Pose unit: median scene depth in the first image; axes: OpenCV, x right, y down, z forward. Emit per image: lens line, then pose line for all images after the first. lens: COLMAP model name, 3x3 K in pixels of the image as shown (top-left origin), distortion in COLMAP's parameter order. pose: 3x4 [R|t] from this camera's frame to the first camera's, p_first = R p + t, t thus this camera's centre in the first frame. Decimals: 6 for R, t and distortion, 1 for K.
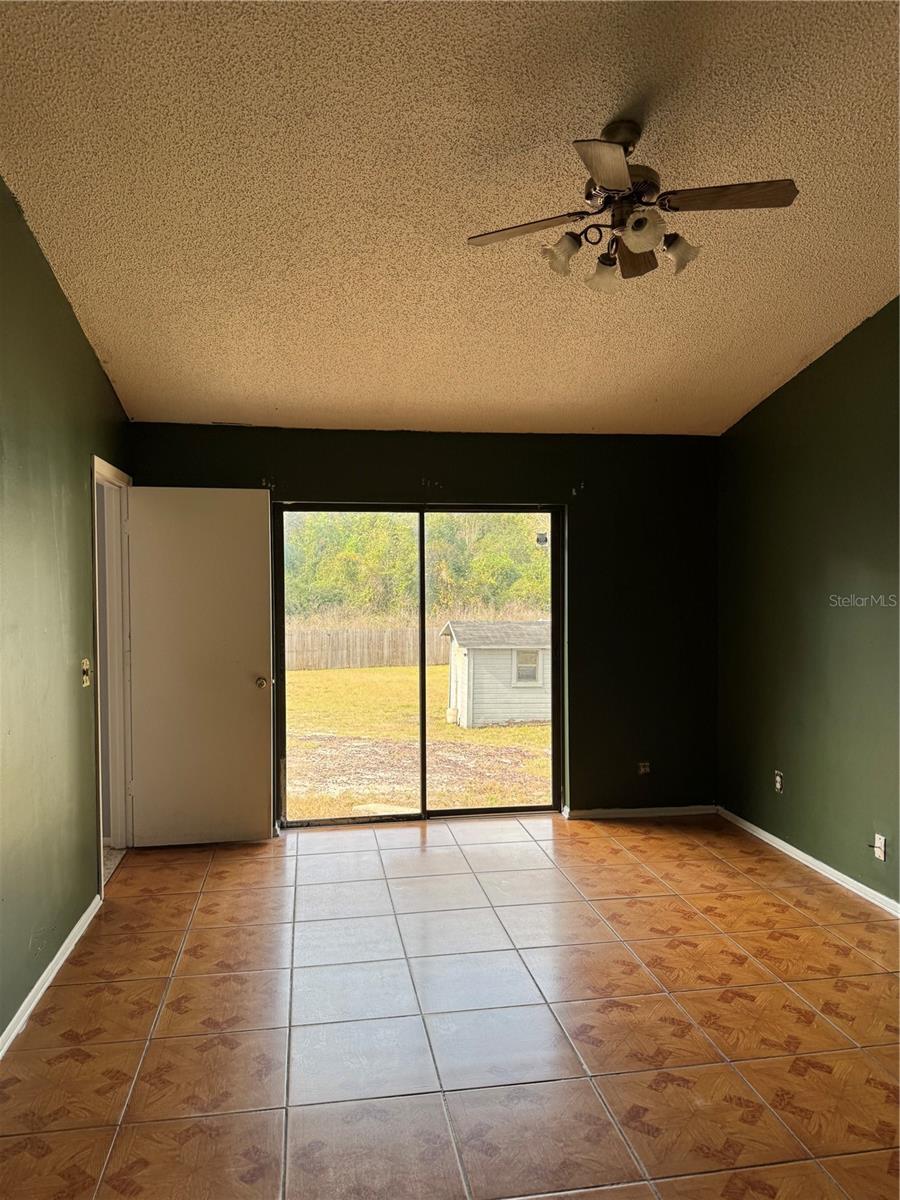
lens RADIAL K [[842.4, 0, 450.0], [0, 842.4, 600.0], [0, 0, 1]] dist [0.053305, -0.067886]
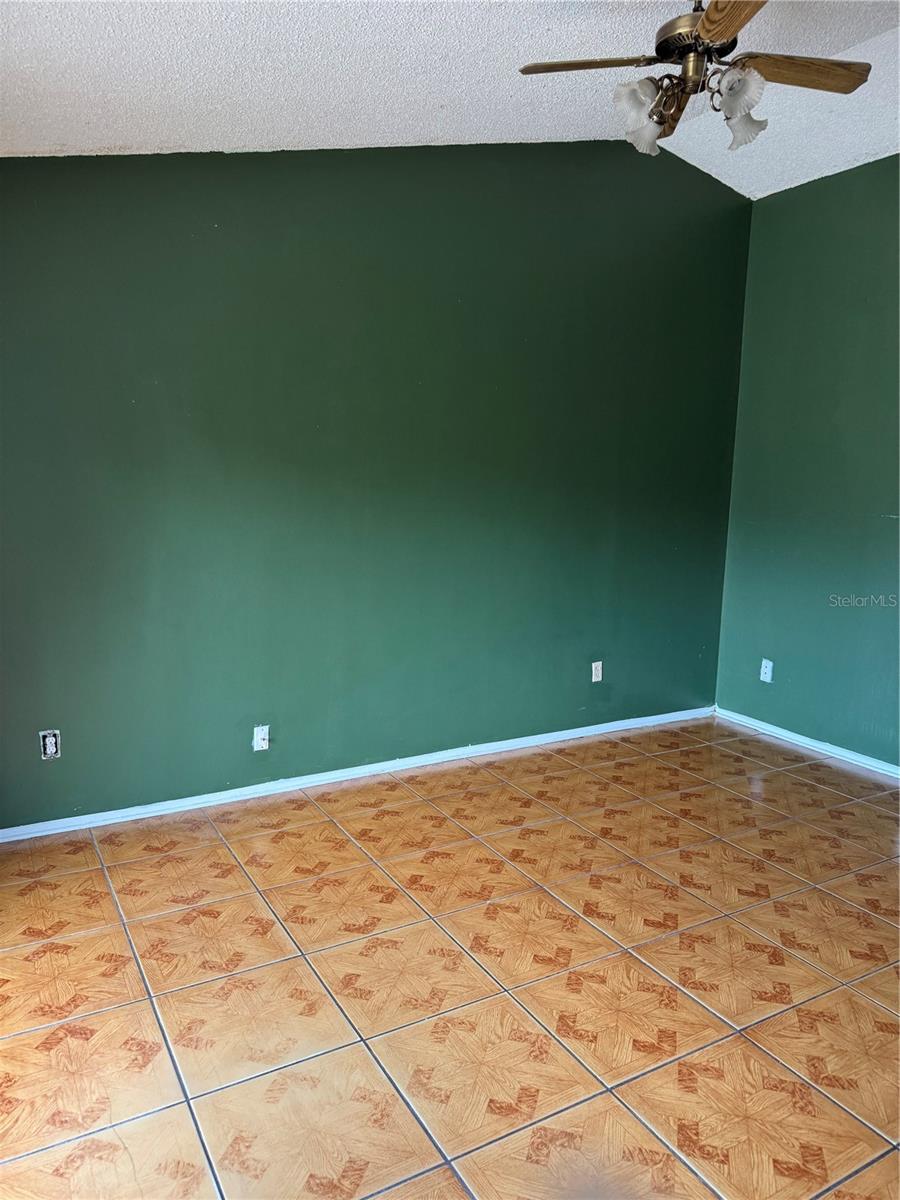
lens RADIAL K [[842.4, 0, 450.0], [0, 842.4, 600.0], [0, 0, 1]] dist [0.053305, -0.067886]
pose [[-0.341045, -0.139664, 0.929614, -0.448531], [0.010989, 0.988242, 0.152504, -0.012602], [-0.939983, 0.062226, -0.335500, 1.104283]]
